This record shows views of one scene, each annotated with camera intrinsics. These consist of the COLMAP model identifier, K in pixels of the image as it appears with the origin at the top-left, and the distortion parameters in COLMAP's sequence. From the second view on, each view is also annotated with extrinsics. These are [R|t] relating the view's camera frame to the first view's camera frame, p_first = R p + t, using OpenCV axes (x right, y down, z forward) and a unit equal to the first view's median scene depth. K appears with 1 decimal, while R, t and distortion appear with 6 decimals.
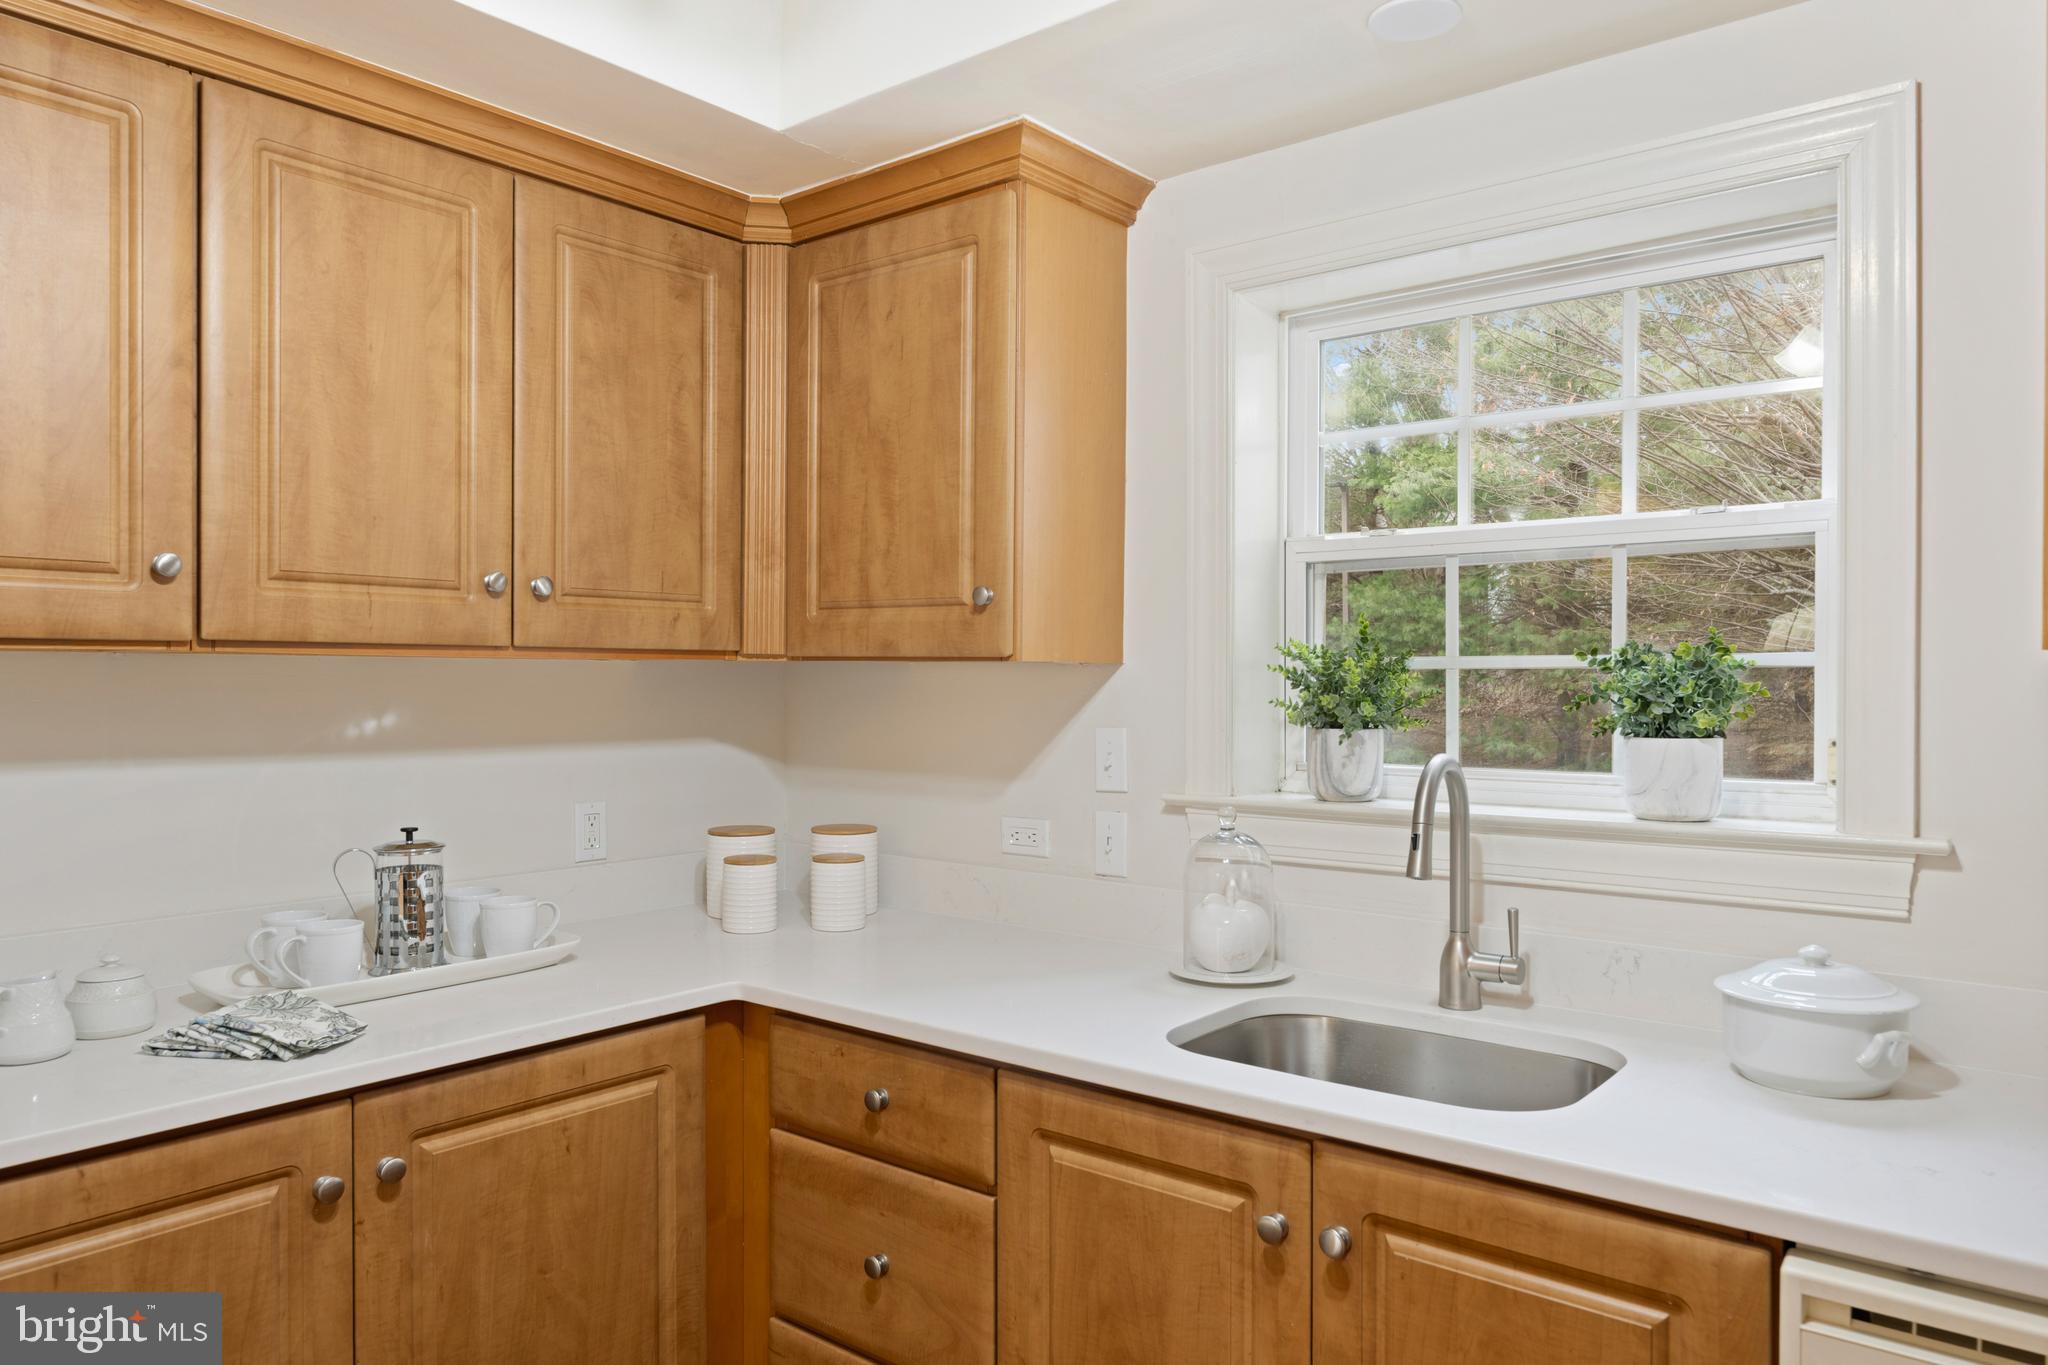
lens RADIAL K [[1366.7, 0, 1019.3], [0, 1366.7, 681.8], [0, 0, 1]] dist [-0.001185, -0.000007]
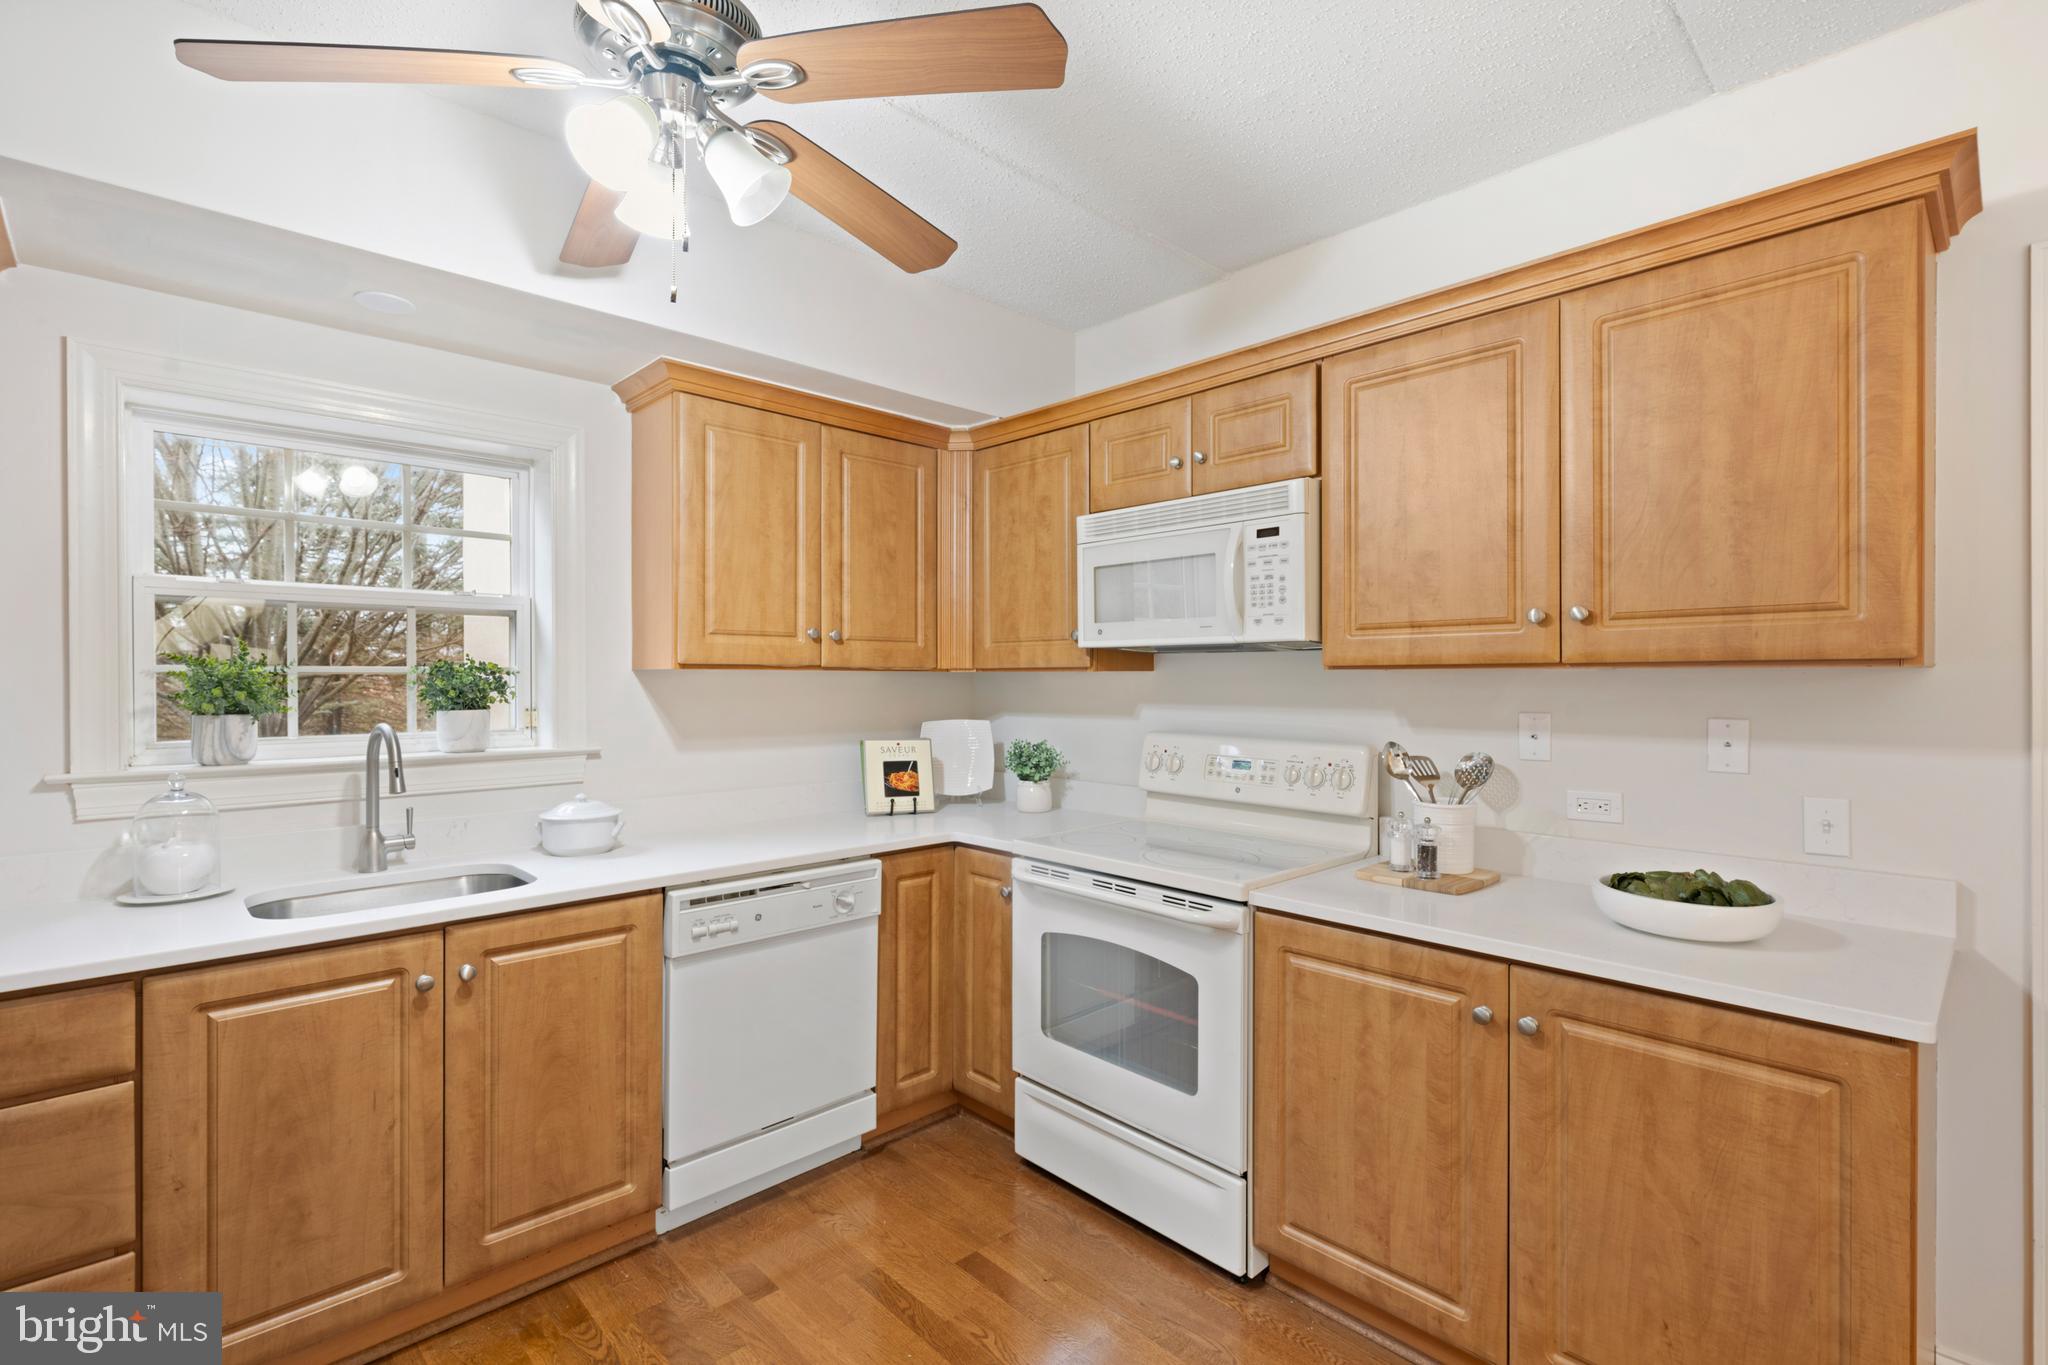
lens RADIAL K [[931.9, 0, 1024.0], [0, 931.9, 682.5], [0, 0, 1]] dist [-0.000276, -0.000119]
pose [[0.121088, -0.006004, 0.992624, -0.702488], [0.005087, 0.999972, 0.005428, -0.001410], [-0.992629, 0.004392, 0.121115, 0.043957]]
